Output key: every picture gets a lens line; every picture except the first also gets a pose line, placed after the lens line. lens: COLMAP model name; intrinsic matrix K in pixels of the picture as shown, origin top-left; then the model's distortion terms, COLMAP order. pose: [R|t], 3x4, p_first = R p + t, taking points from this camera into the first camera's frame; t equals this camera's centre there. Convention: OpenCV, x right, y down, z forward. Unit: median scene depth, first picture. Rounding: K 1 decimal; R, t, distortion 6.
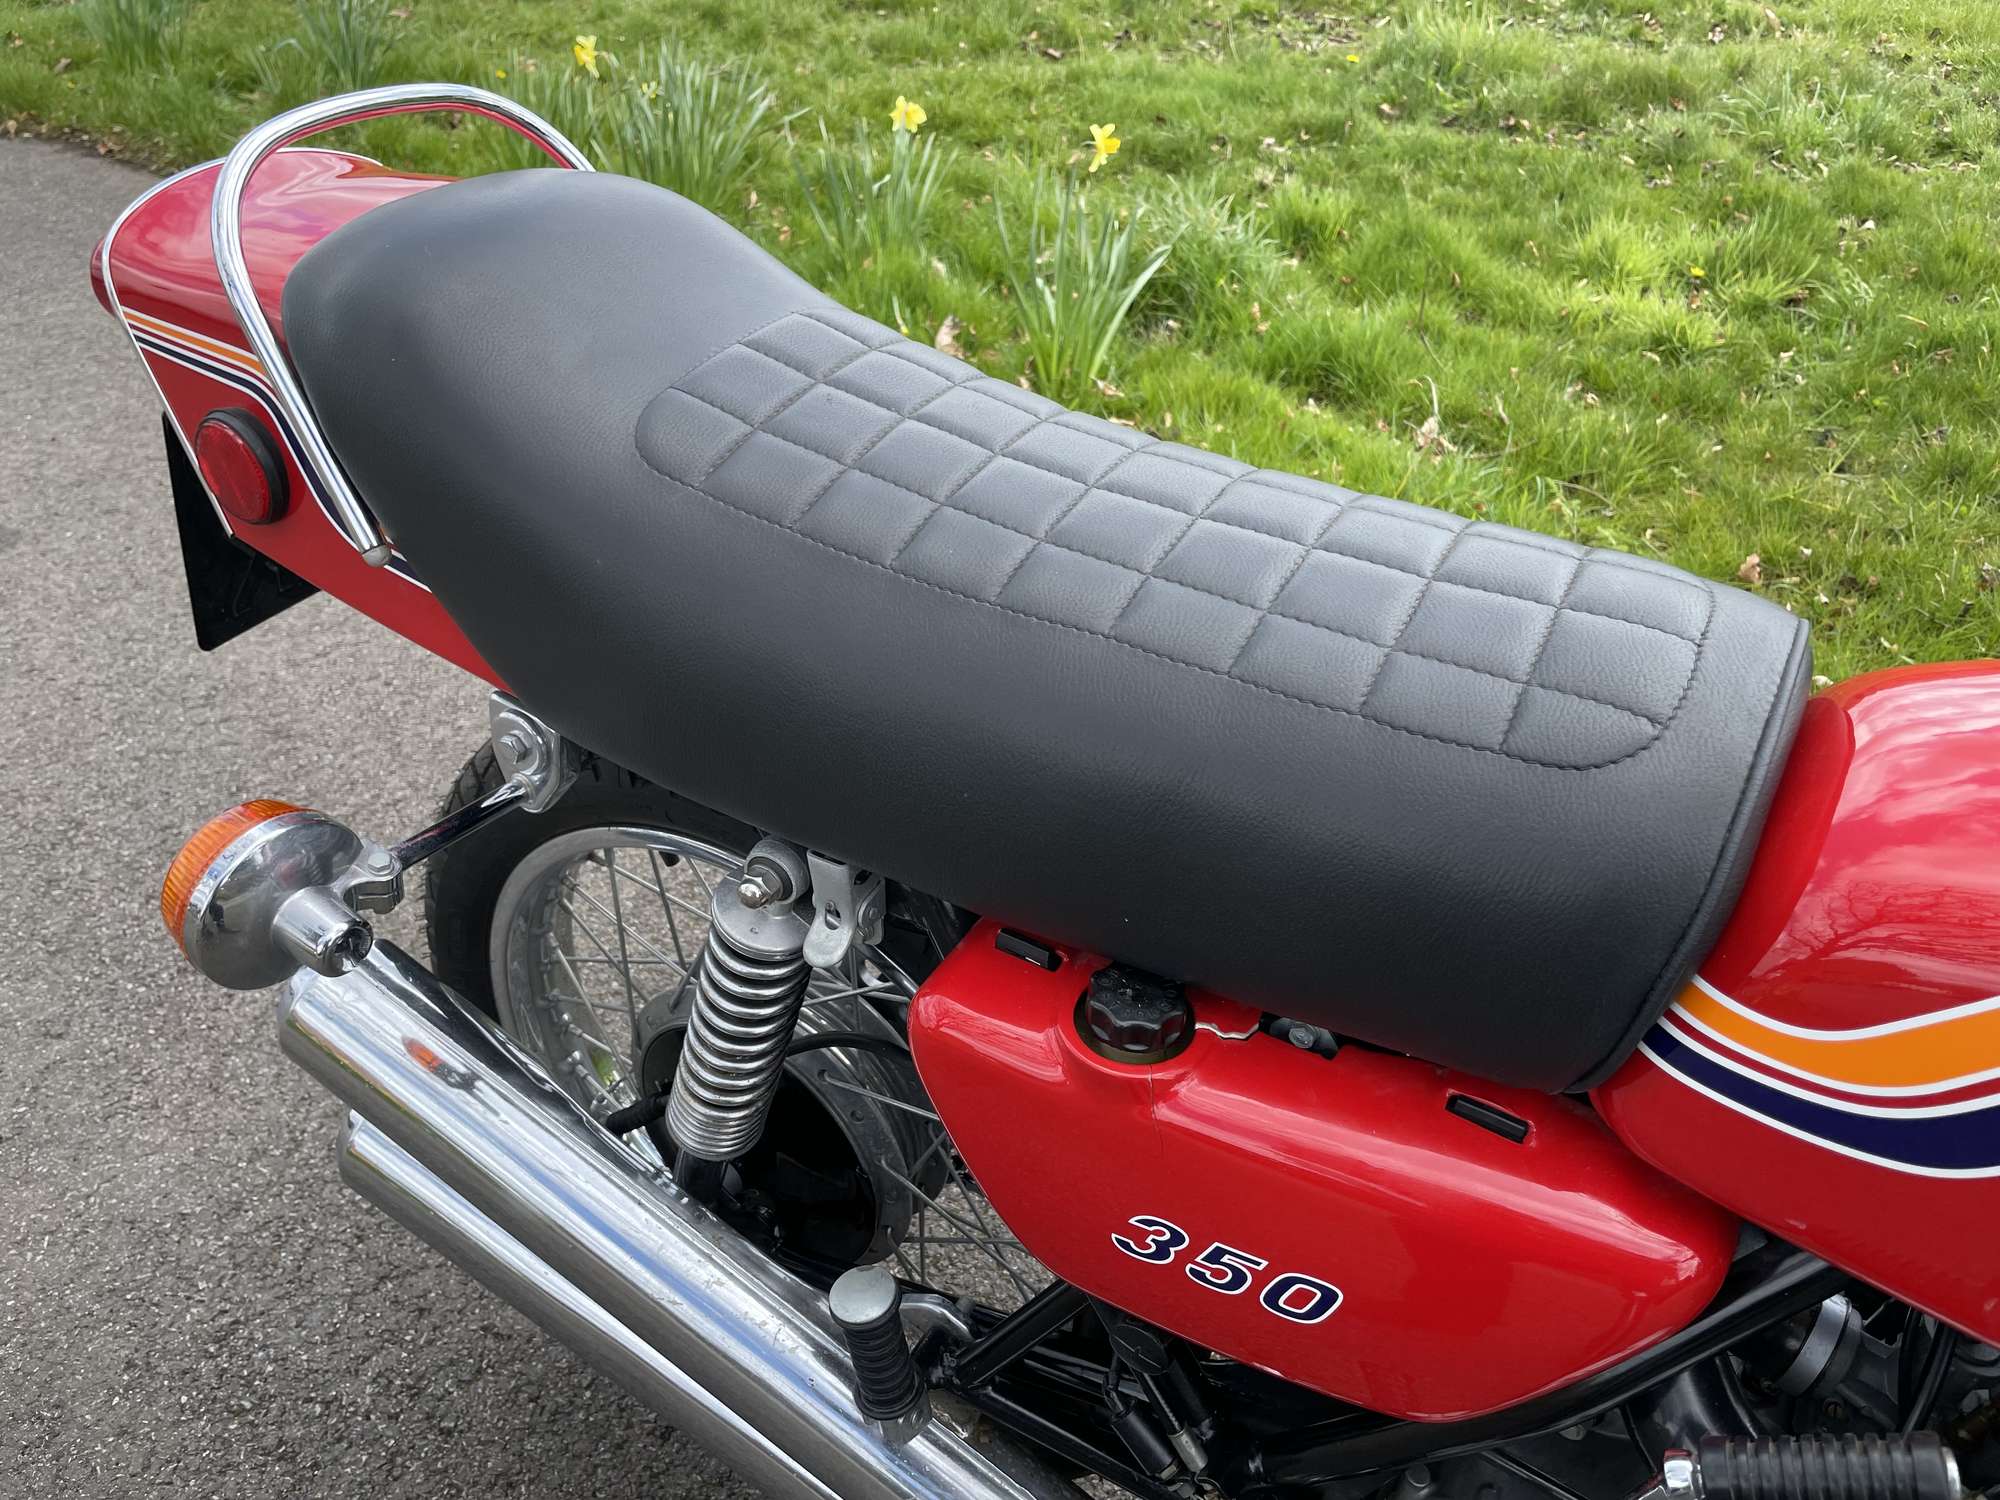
lens RADIAL K [[1544.5, 0, 966.3], [0, 1544.5, 716.8], [0, 0, 1]] dist [0.097074, -0.138982]
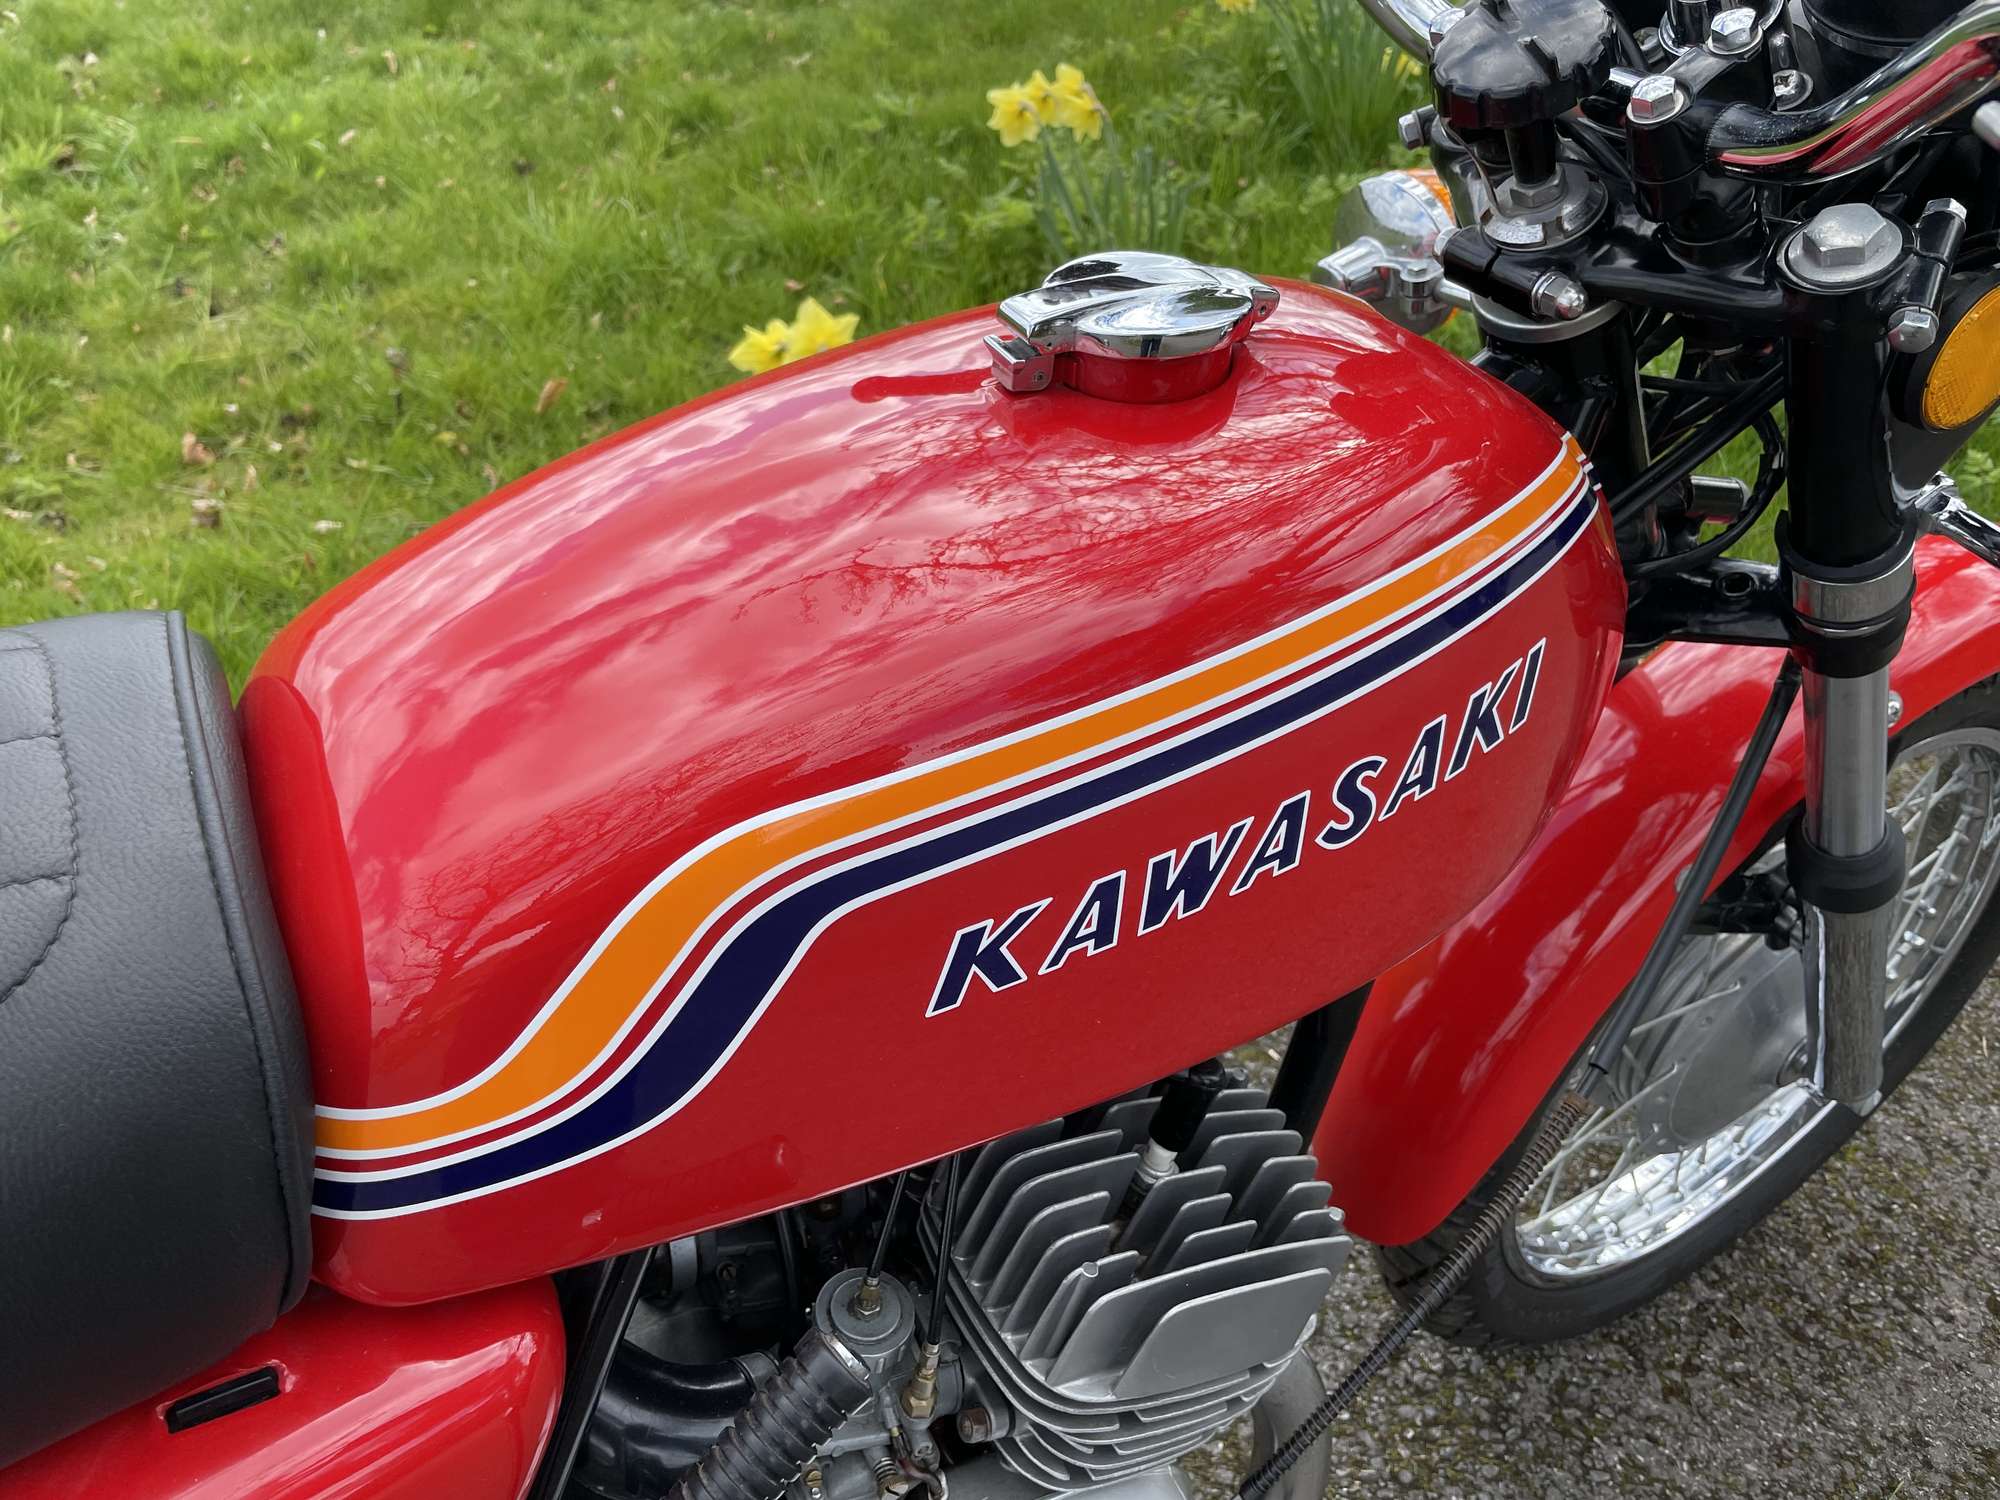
lens RADIAL K [[1531.5, 0, 1007.9], [0, 1531.5, 727.2], [0, 0, 1]] dist [0.090343, -0.128292]
pose [[0.521033, -0.542601, 0.658869, 0.202540], [0.470527, 0.826636, 0.308671, -0.058200], [-0.712130, 0.149188, 0.686013, 0.168808]]
